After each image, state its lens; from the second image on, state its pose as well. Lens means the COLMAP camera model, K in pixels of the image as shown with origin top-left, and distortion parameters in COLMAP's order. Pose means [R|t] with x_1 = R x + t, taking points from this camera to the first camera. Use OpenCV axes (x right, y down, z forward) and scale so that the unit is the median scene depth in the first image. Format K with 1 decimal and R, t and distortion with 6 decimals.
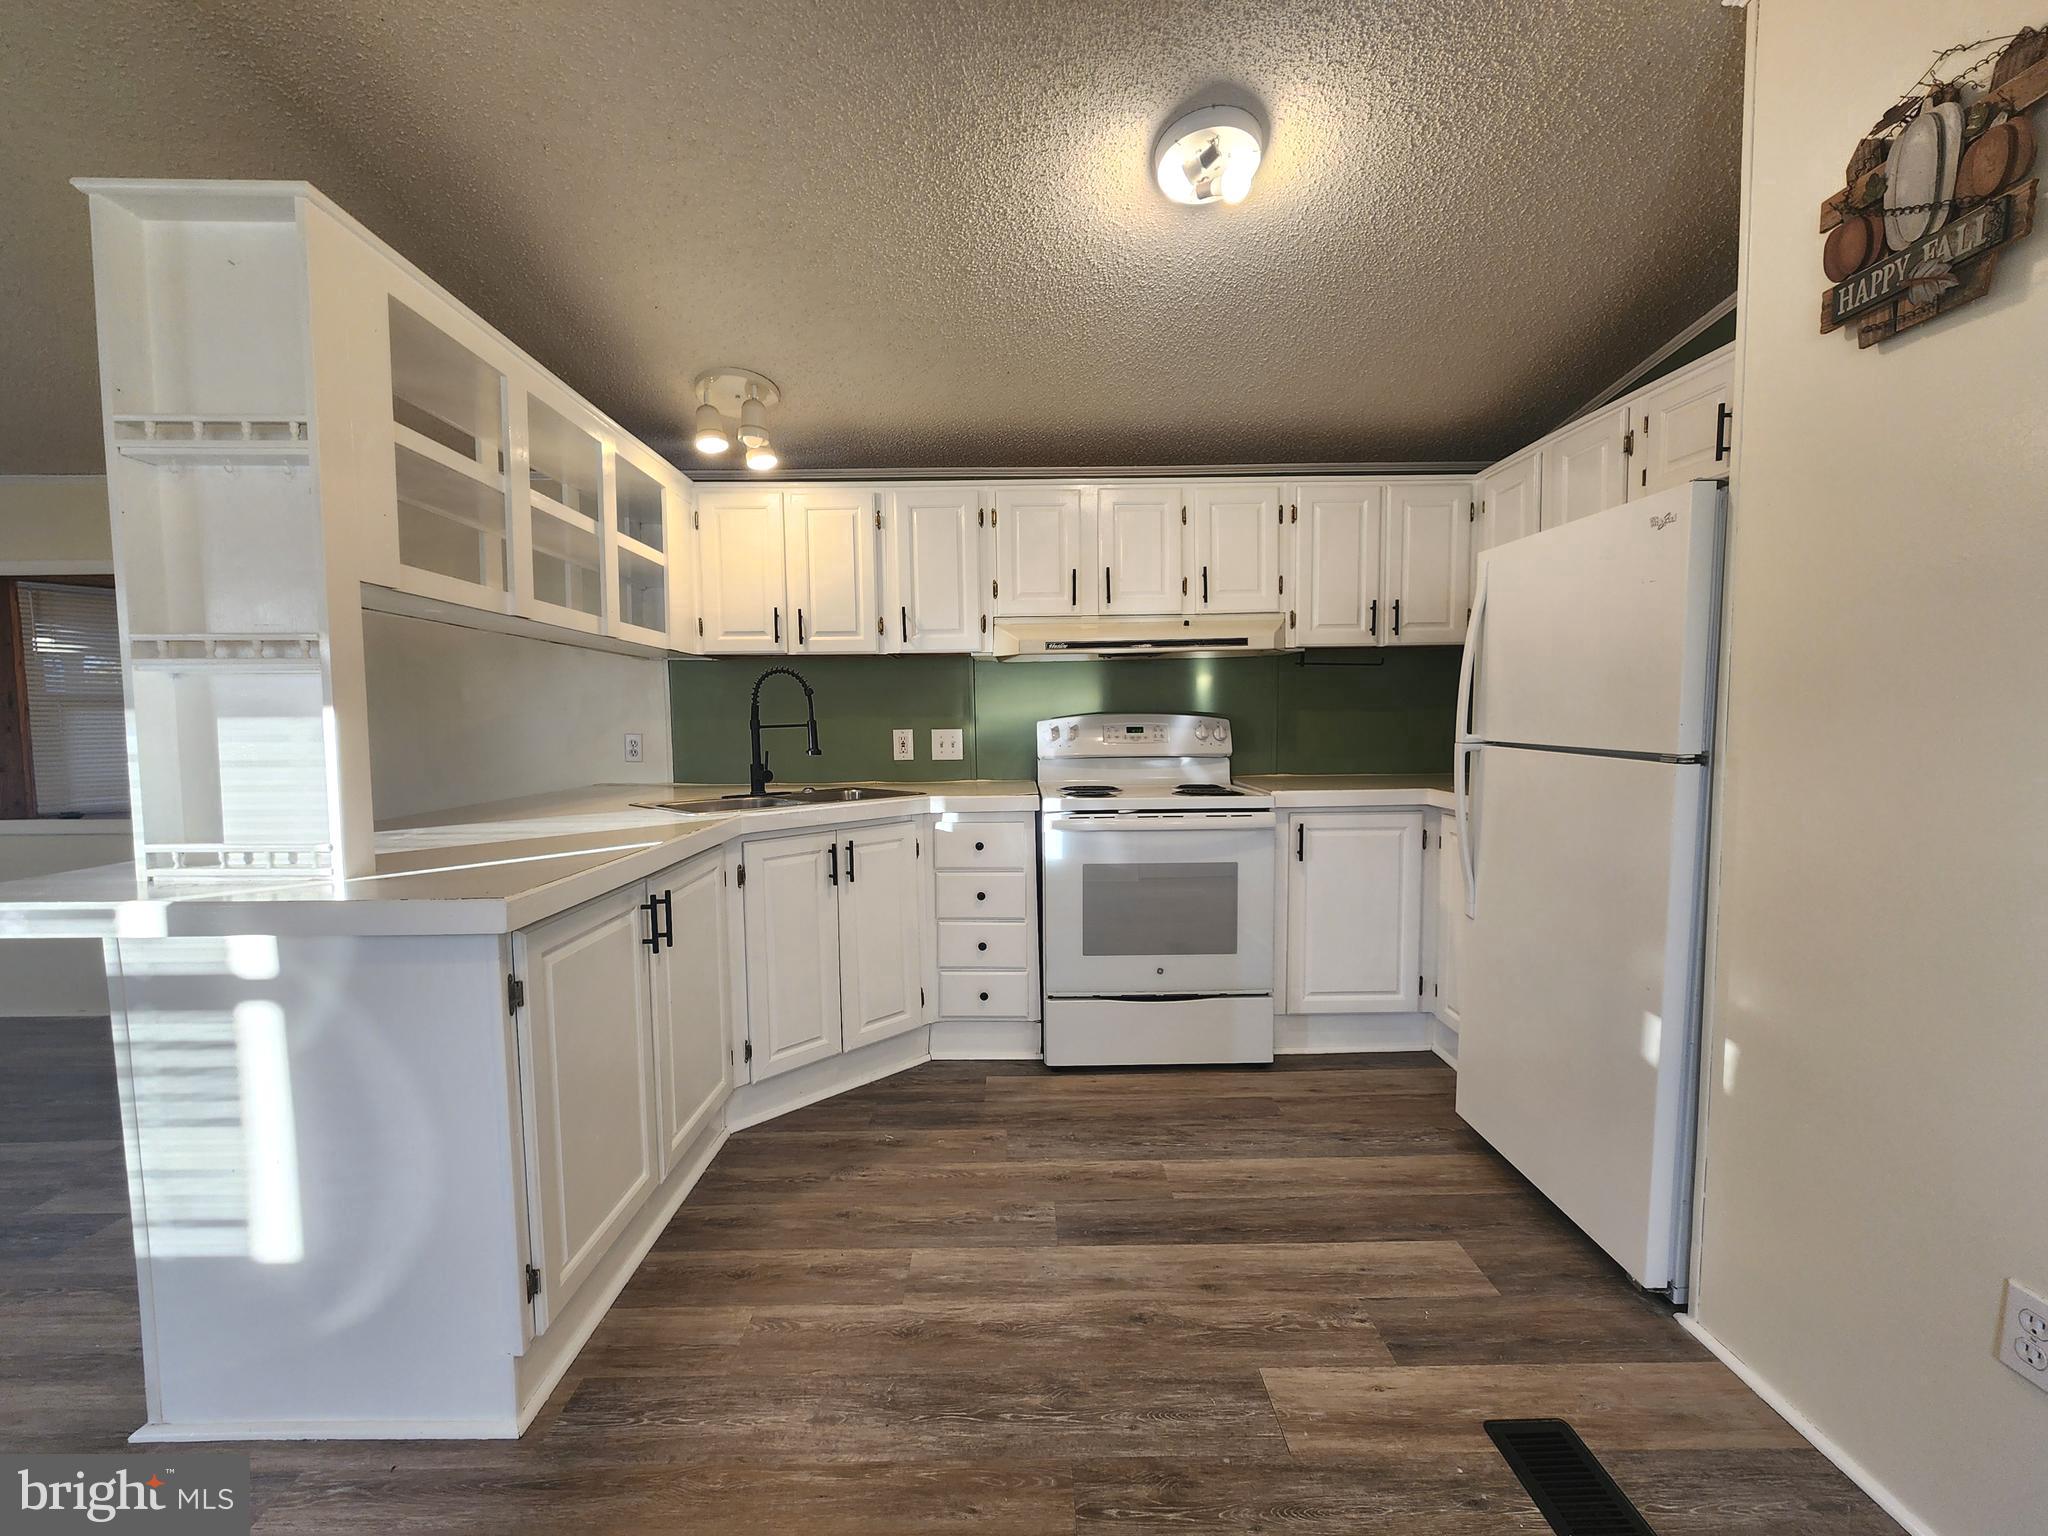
lens RADIAL K [[839.4, 0, 1028.1], [0, 839.4, 775.2], [0, 0, 1]] dist [-0.001240, 0.000699]
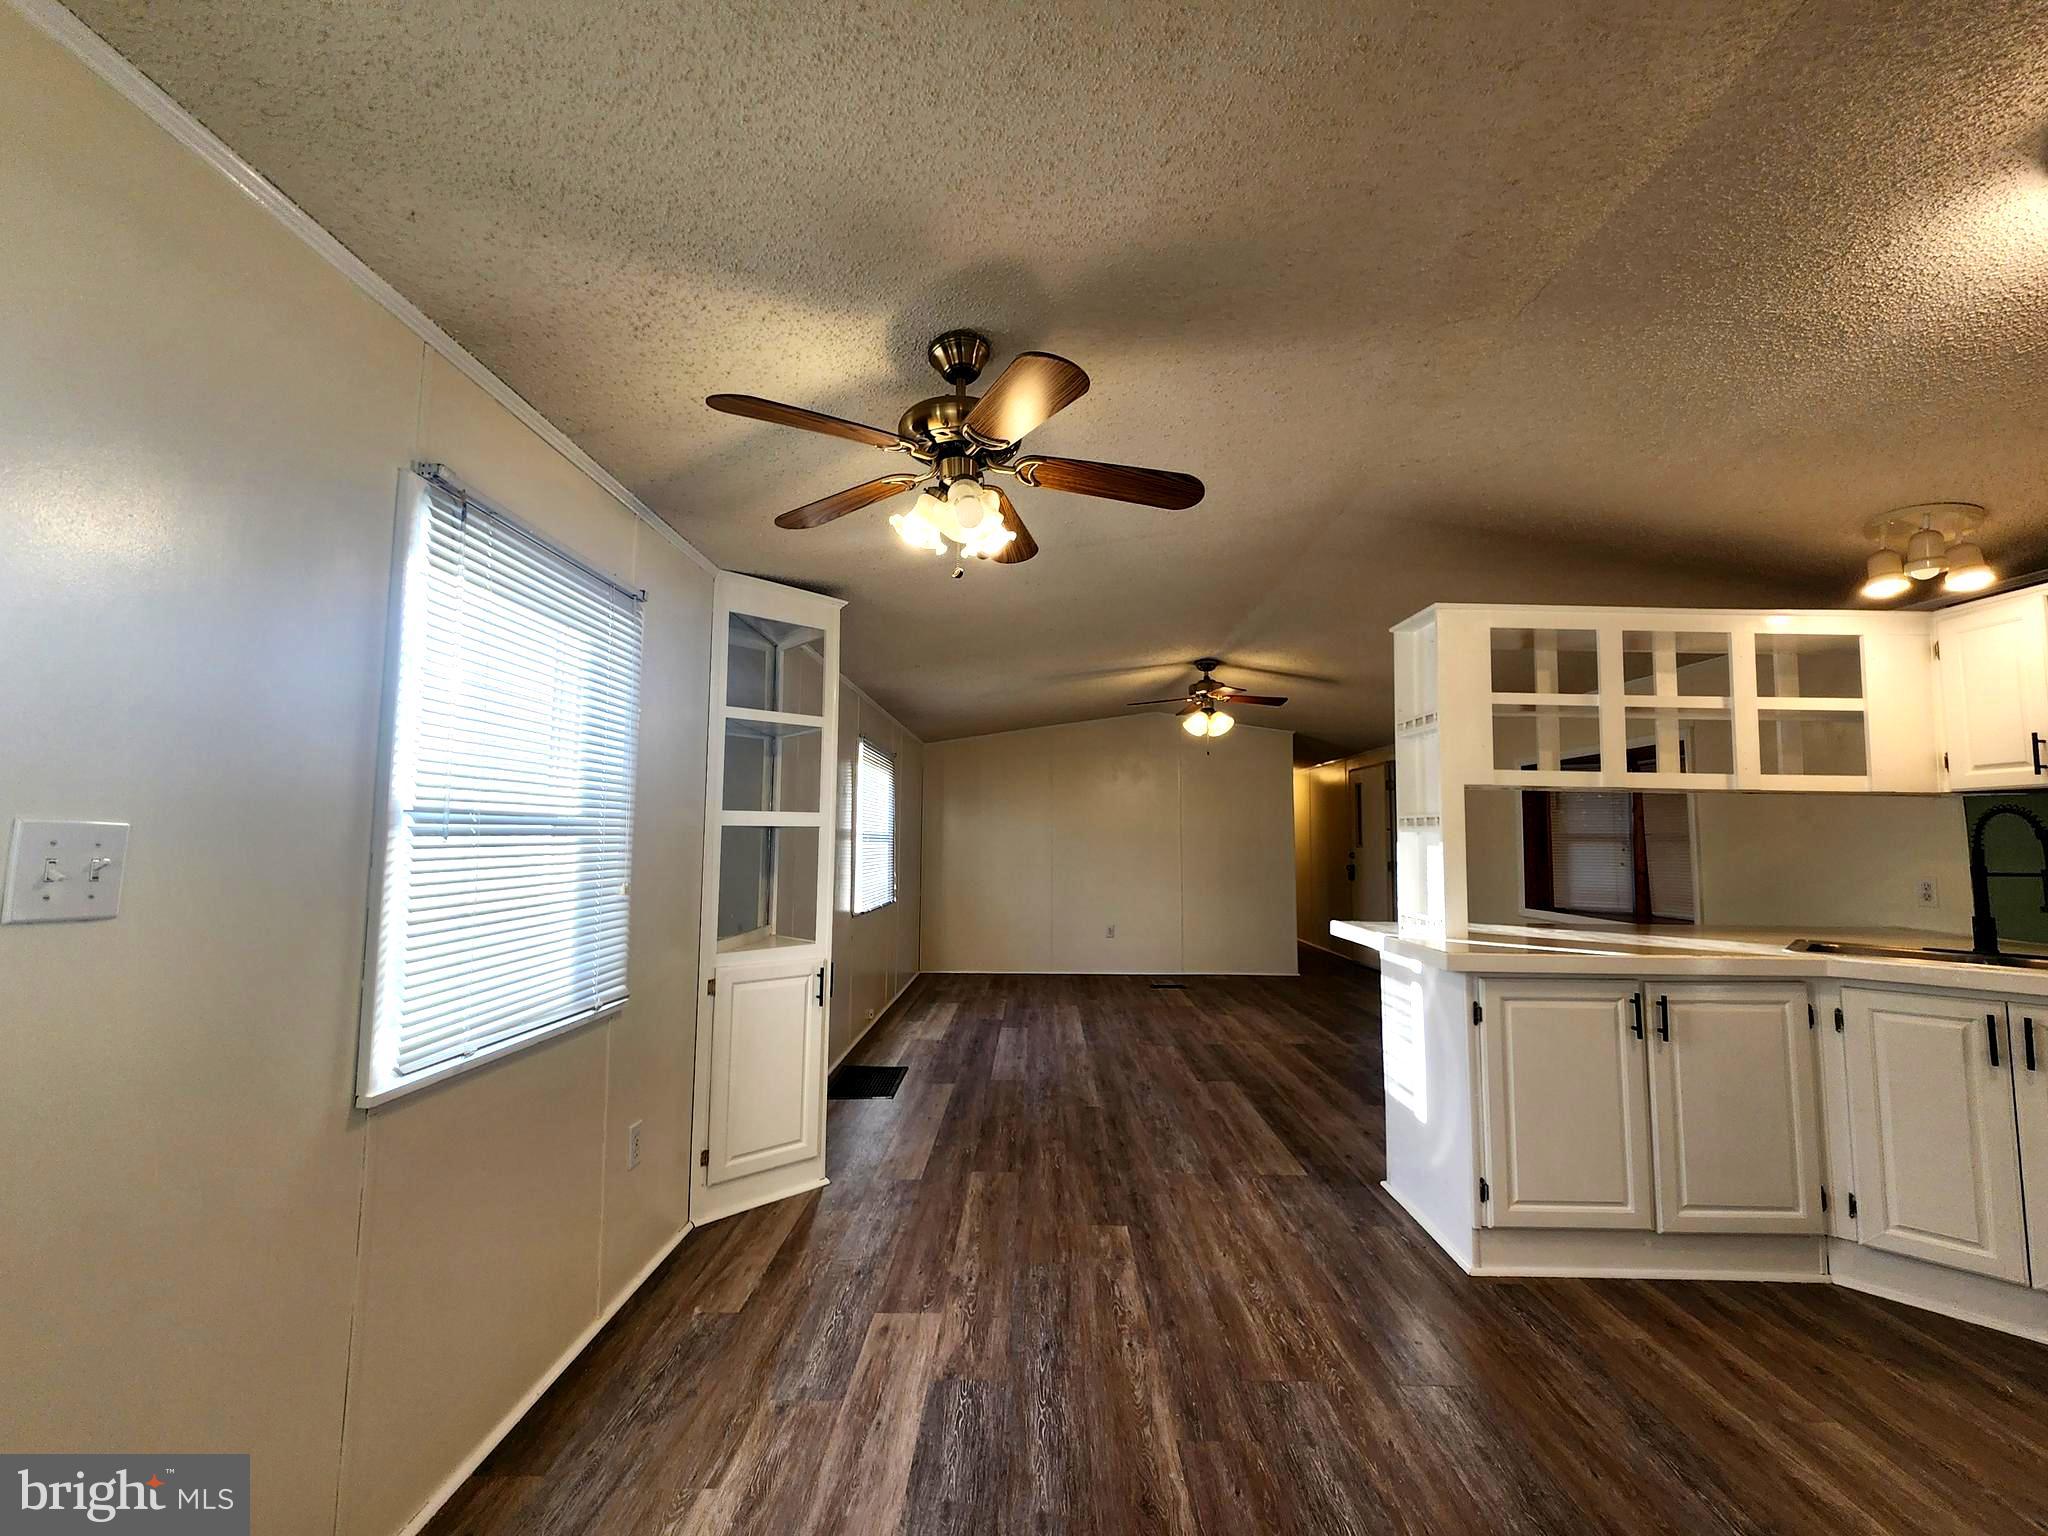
lens RADIAL K [[846.4, 0, 1026.7], [0, 846.4, 774.1], [0, 0, 1]] dist [0.001634, 0.000378]
pose [[-0.027451, -0.069990, -0.997170, 0.583291], [-0.080508, 0.994460, -0.067584, -0.021144], [0.996376, 0.078425, -0.032934, 0.031988]]
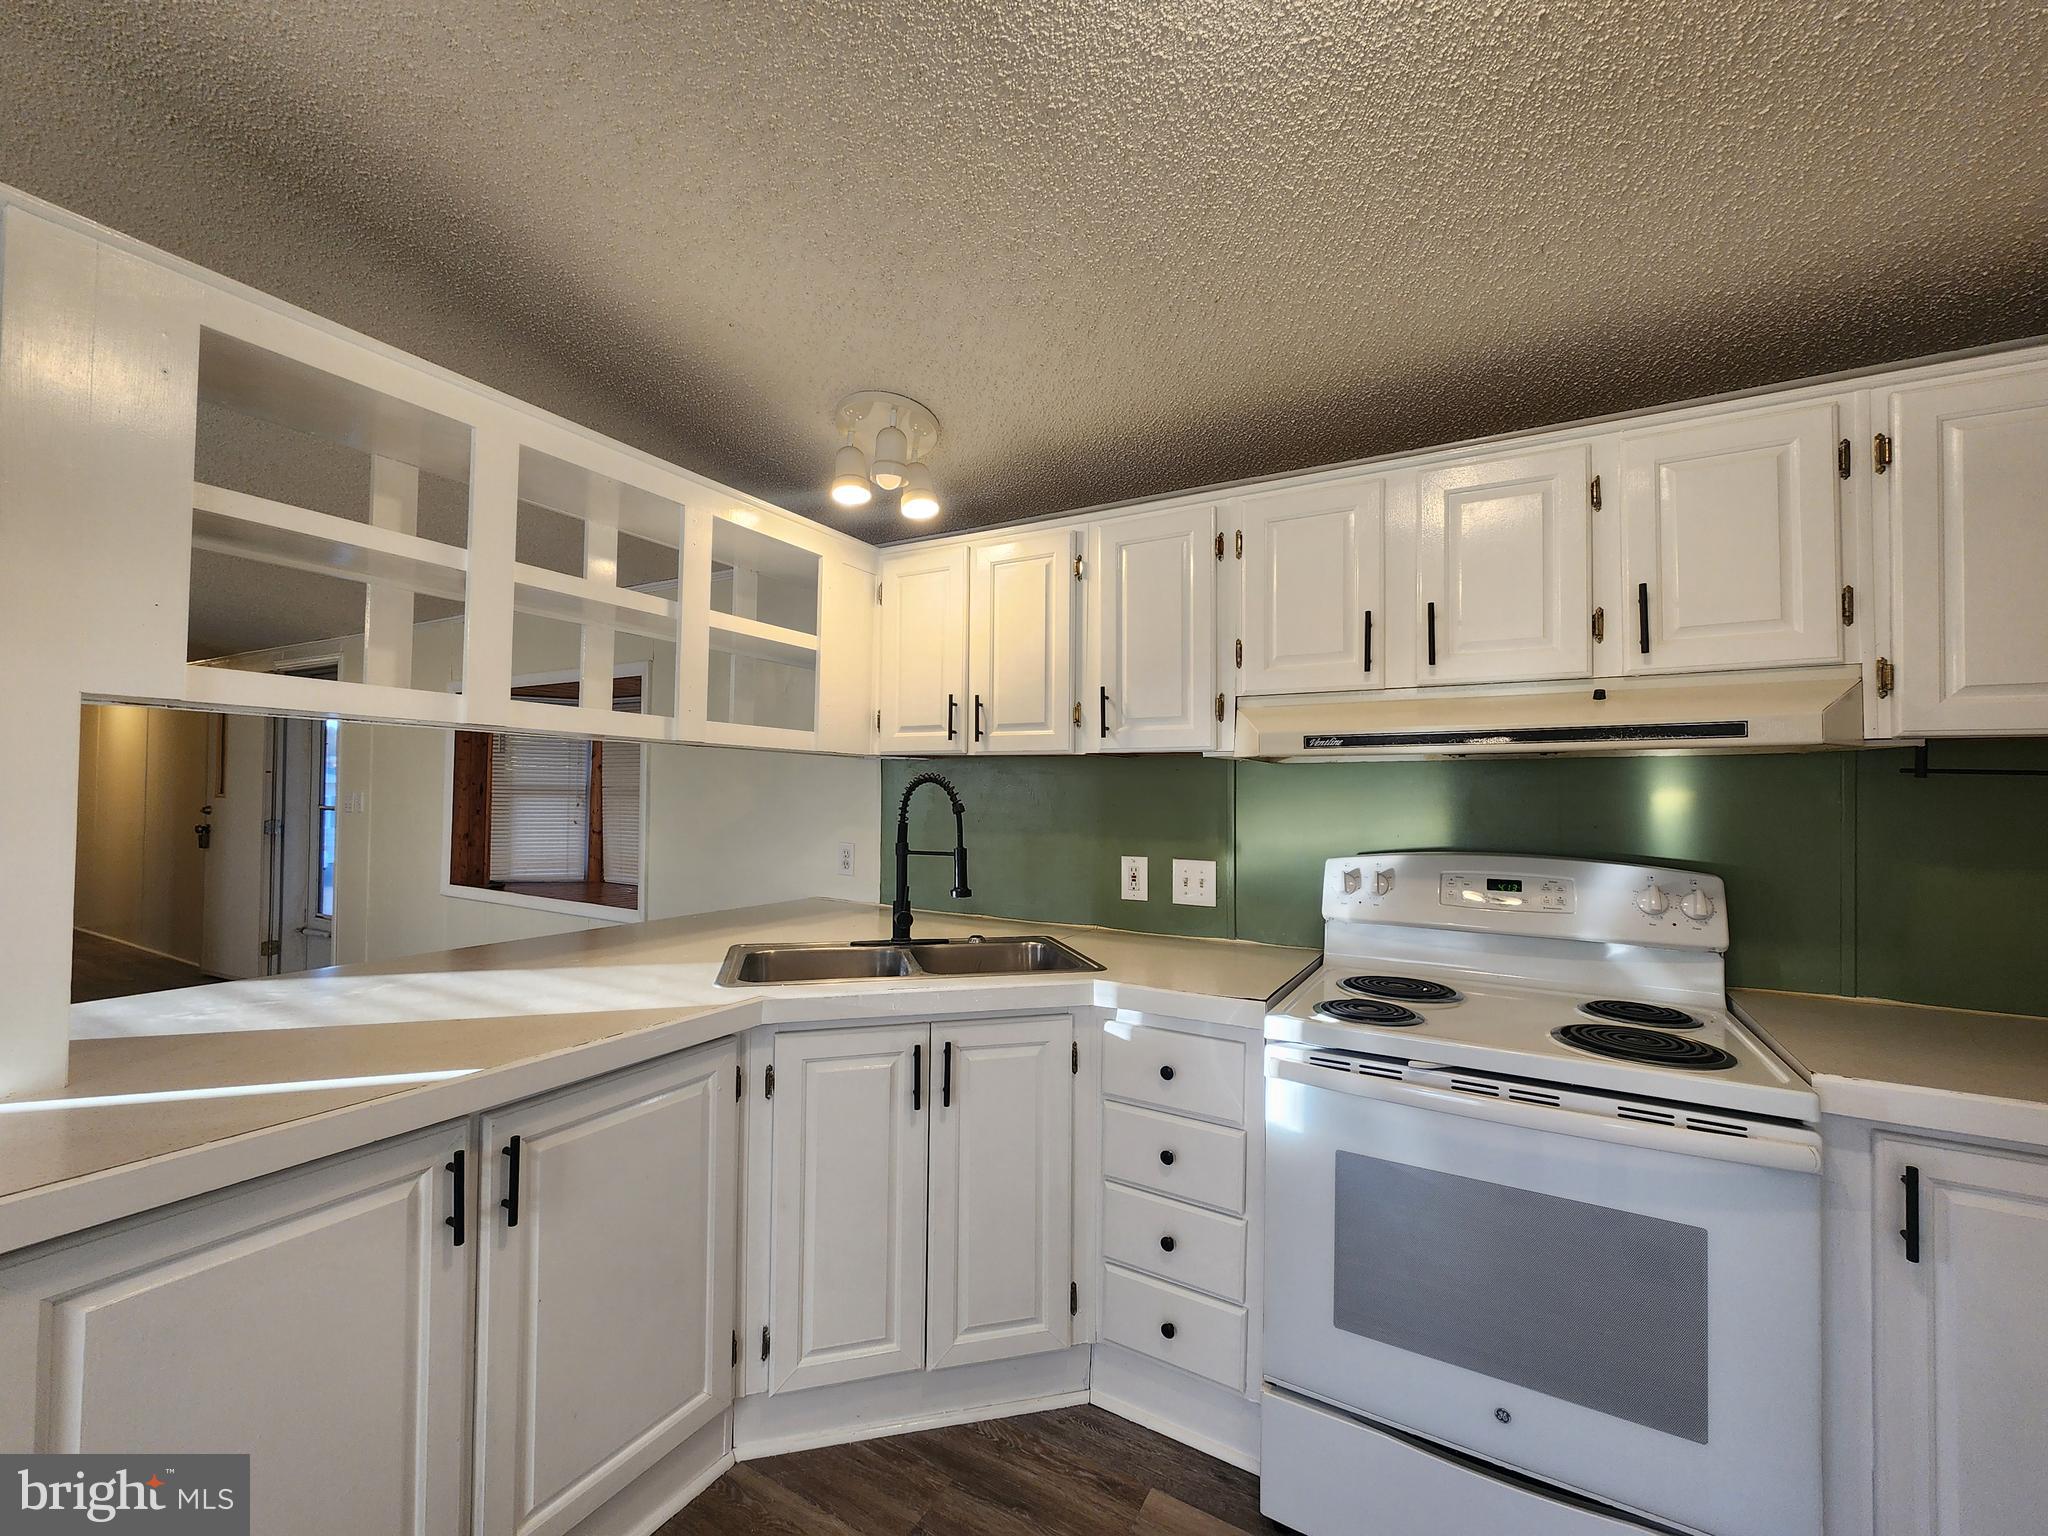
lens RADIAL K [[839.4, 0, 1028.1], [0, 839.4, 775.2], [0, 0, 1]] dist [-0.001240, 0.000699]
pose [[0.859946, 0.012020, -0.510244, 0.156013], [-0.058160, 0.995518, -0.074569, -0.075449], [0.507061, 0.093801, 0.856791, 0.397178]]
